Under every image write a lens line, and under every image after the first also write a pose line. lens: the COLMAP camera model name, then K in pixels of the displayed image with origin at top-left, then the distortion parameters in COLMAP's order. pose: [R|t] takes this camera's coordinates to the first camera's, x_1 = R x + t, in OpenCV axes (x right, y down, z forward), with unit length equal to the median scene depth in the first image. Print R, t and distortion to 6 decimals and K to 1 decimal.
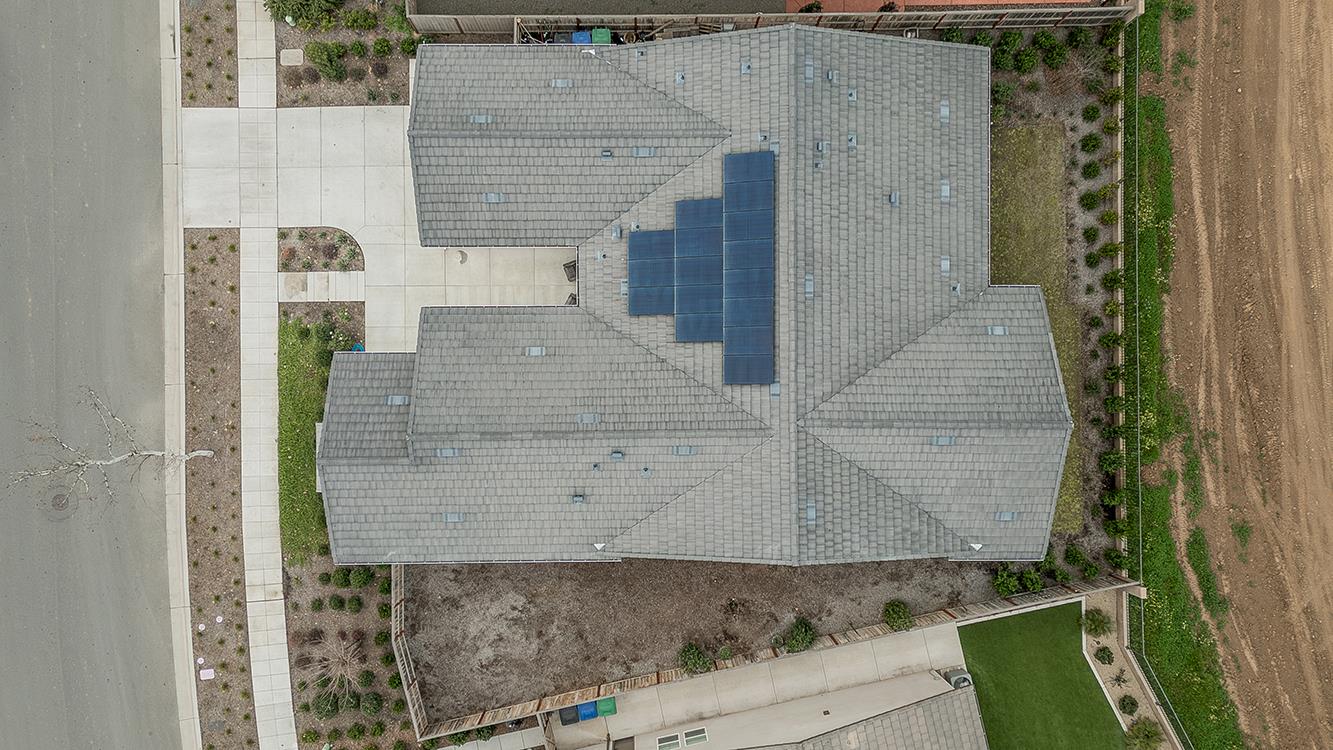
lens RADIAL K [[1005.0, 0, 635.1], [0, 1005.0, 391.1], [0, 0, 1]] dist [0.075604, -0.040606]
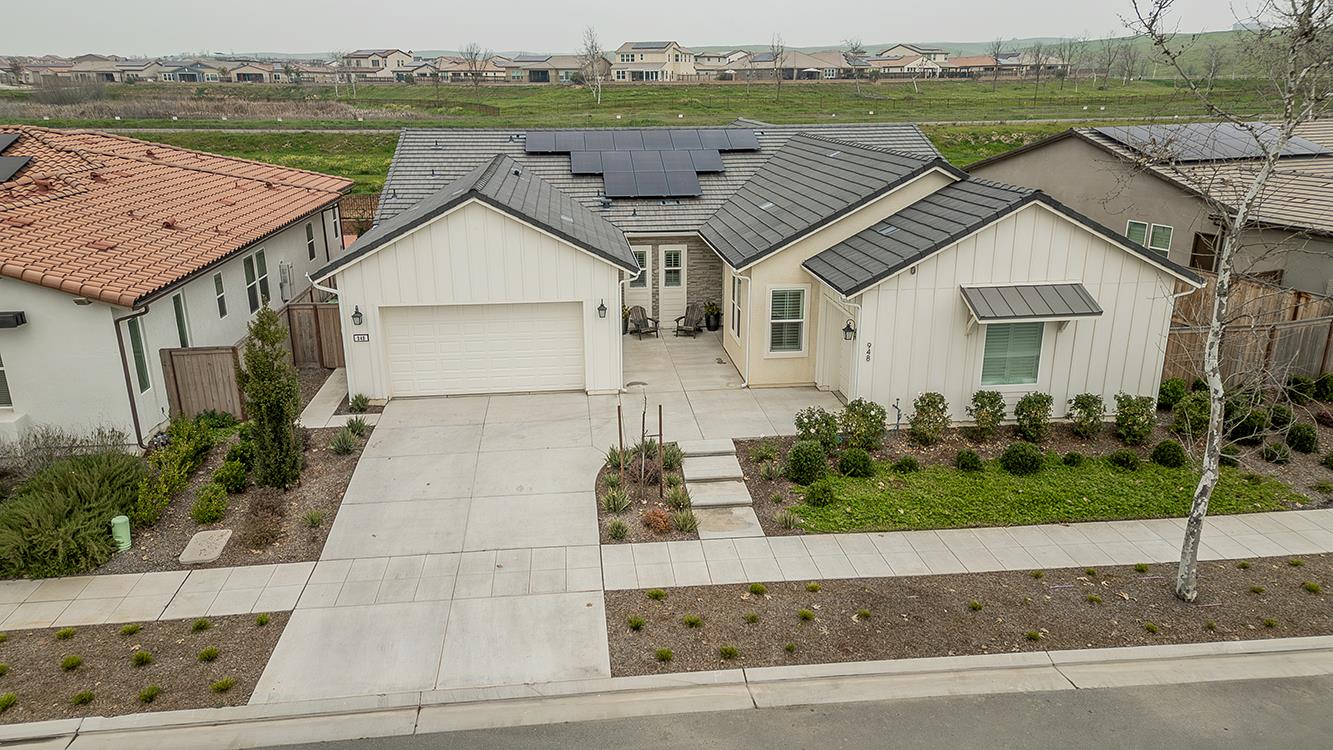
lens RADIAL K [[928.6, 0, 671.0], [0, 928.6, 378.5], [0, 0, 1]] dist [0.077685, -0.039110]
pose [[-0.109669, -0.302380, 0.946858, -0.724561], [0.993964, -0.036233, 0.103553, -0.171606], [0.002995, 0.952499, 0.304528, 0.818701]]
